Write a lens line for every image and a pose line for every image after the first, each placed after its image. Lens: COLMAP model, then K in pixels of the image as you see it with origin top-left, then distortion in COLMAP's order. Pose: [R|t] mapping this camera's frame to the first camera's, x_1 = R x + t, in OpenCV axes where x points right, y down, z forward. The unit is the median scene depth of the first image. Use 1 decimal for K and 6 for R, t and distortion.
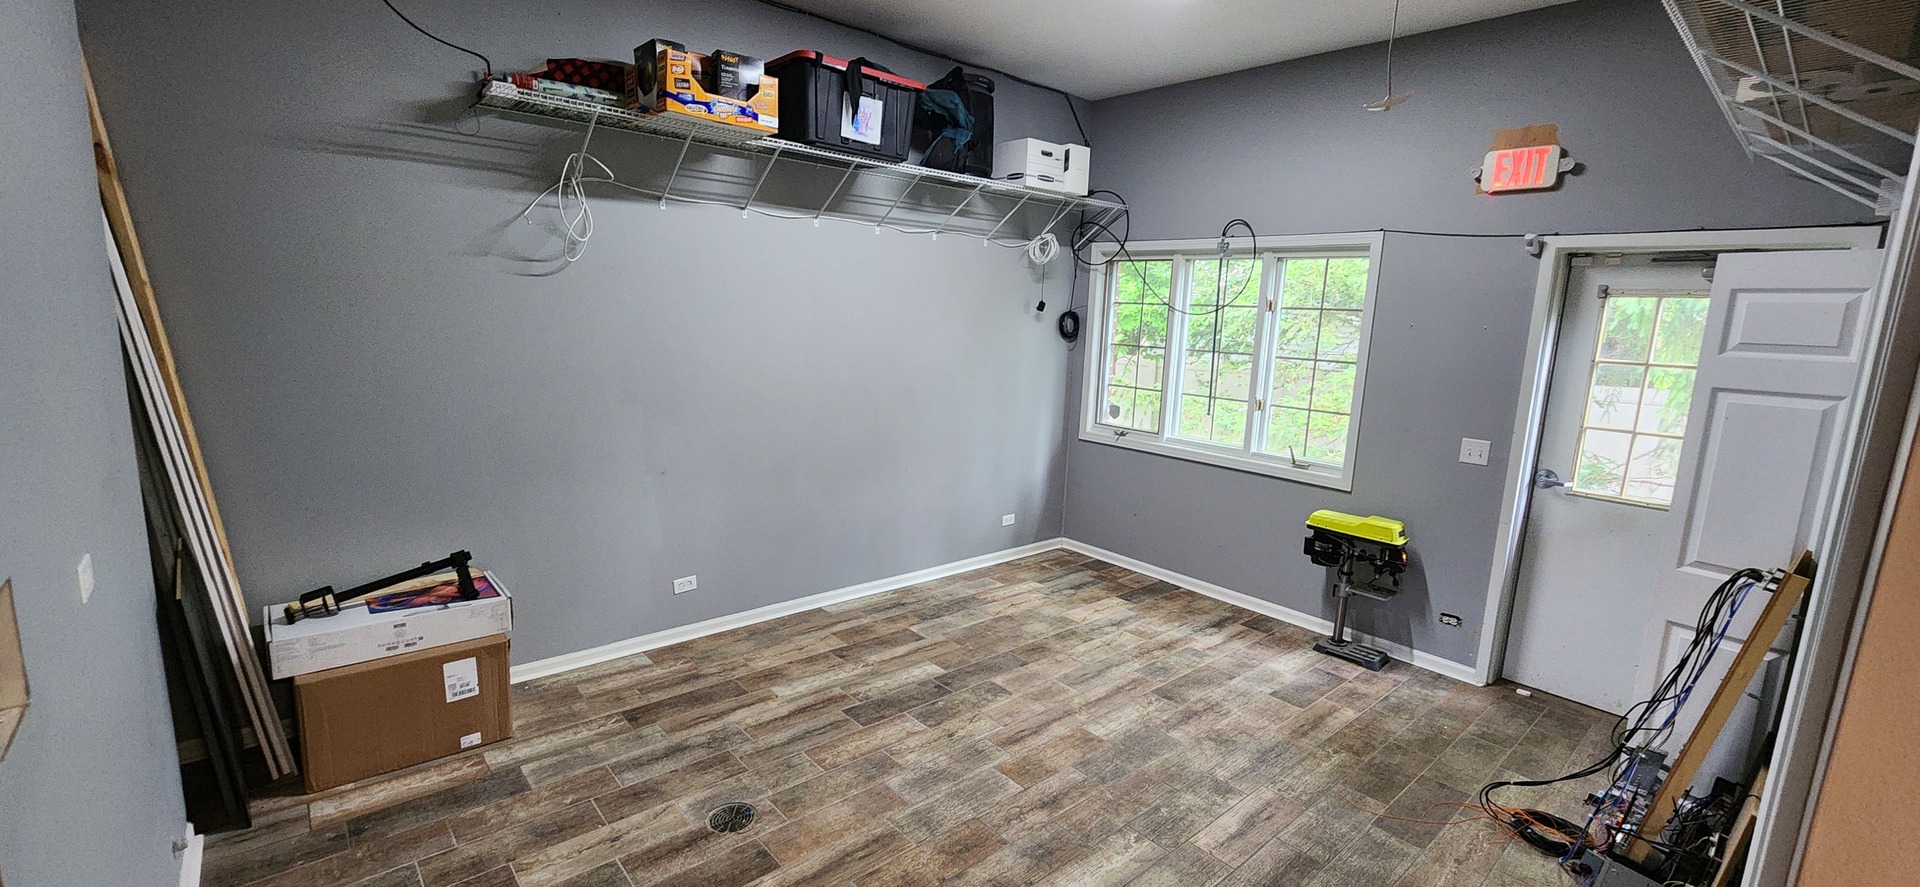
lens RADIAL K [[784.8, 0, 969.6], [0, 784.8, 444.6], [0, 0, 1]] dist [-0.001076, -0.000221]
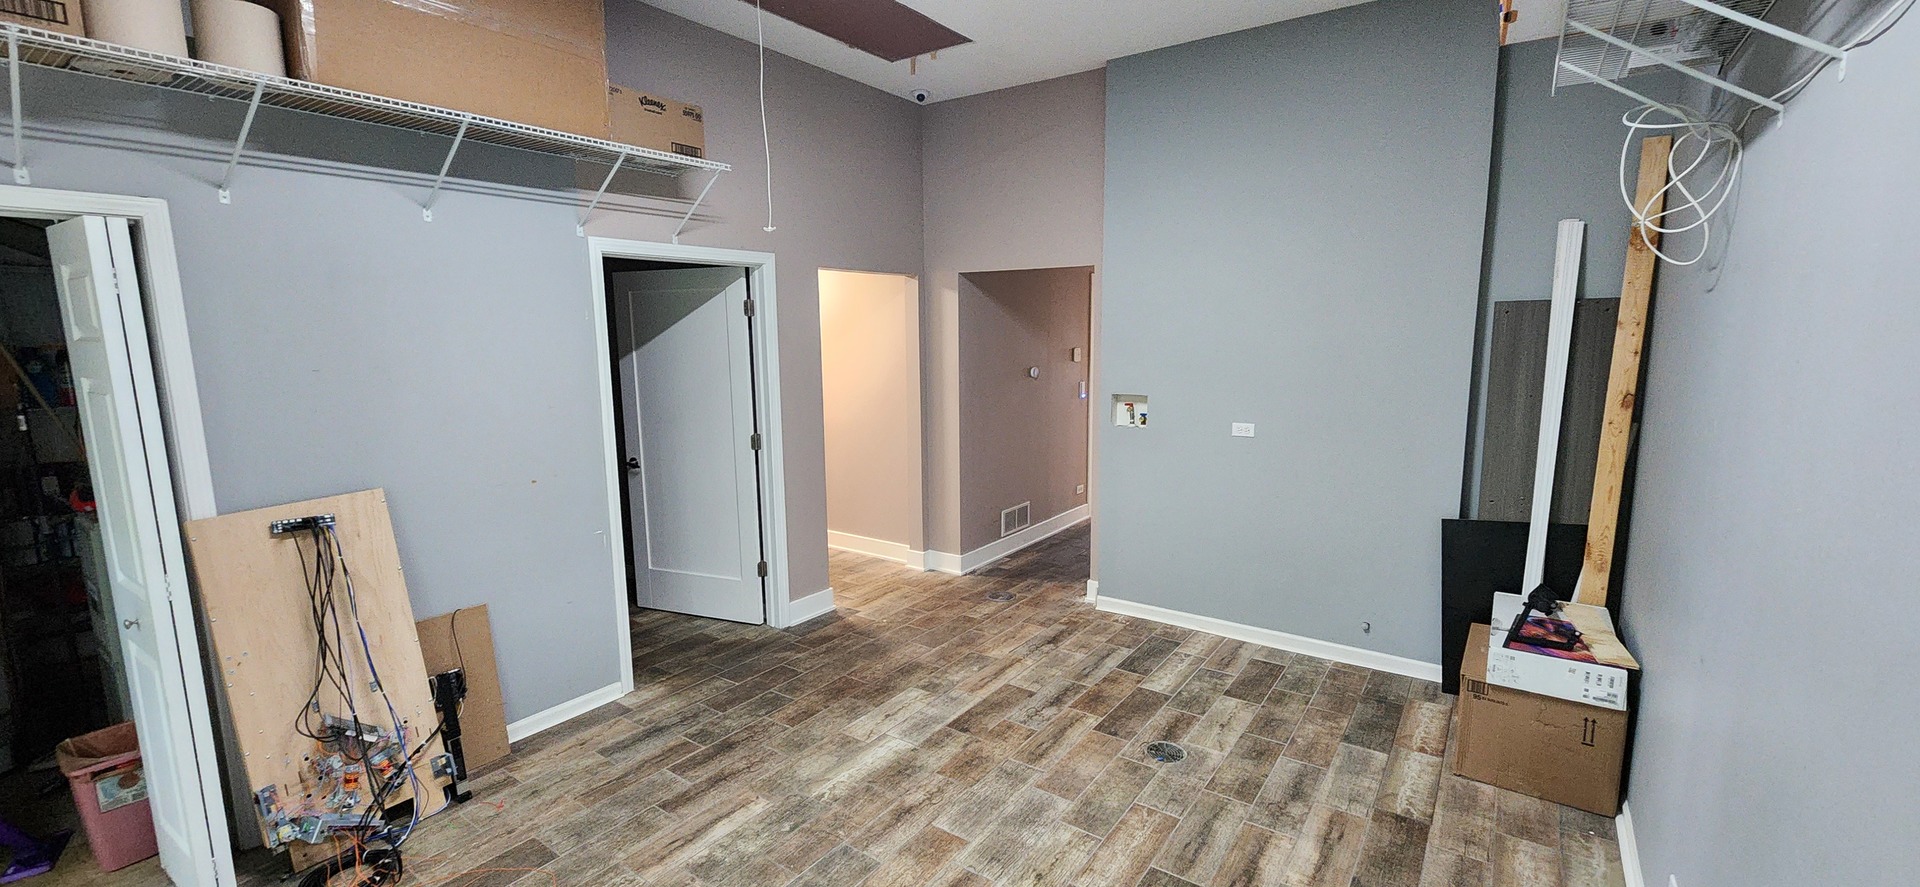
lens RADIAL K [[784.8, 0, 969.6], [0, 784.8, 444.6], [0, 0, 1]] dist [-0.001076, -0.000221]
pose [[-0.972935, -0.000126, -0.231078, 0.242539], [-0.071275, 0.951406, 0.299578, -0.282670], [0.219811, 0.307940, -0.925665, 1.739639]]
